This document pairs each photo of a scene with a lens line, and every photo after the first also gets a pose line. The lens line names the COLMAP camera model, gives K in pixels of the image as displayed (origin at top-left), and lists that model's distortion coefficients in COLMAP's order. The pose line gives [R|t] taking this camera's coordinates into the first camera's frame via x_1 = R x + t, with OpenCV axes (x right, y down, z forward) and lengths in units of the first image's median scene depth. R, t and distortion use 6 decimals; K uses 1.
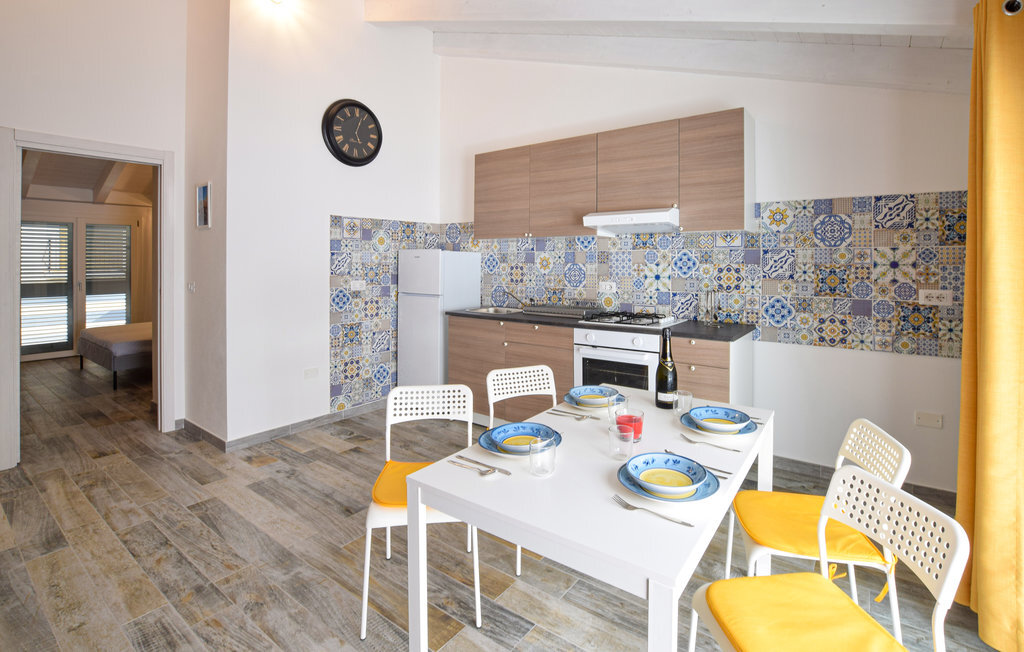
lens RADIAL K [[473.7, 0, 532.6], [0, 473.7, 259.0], [0, 0, 1]] dist [-0.029070, 0.002160]
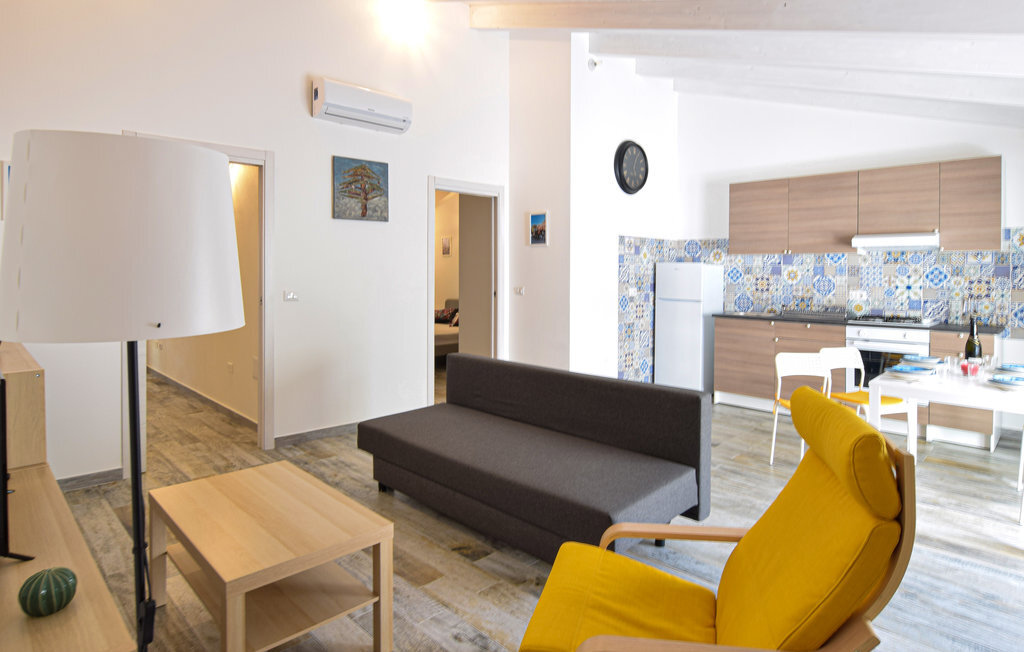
lens RADIAL K [[576.7, 0, 527.5], [0, 576.7, 271.2], [0, 0, 1]] dist [0.003353, -0.002911]
pose [[0.991860, 0.008249, -0.127067, -0.493665], [-0.007887, 0.999963, 0.003358, -0.000728], [0.127090, -0.002328, 0.991888, -0.568357]]
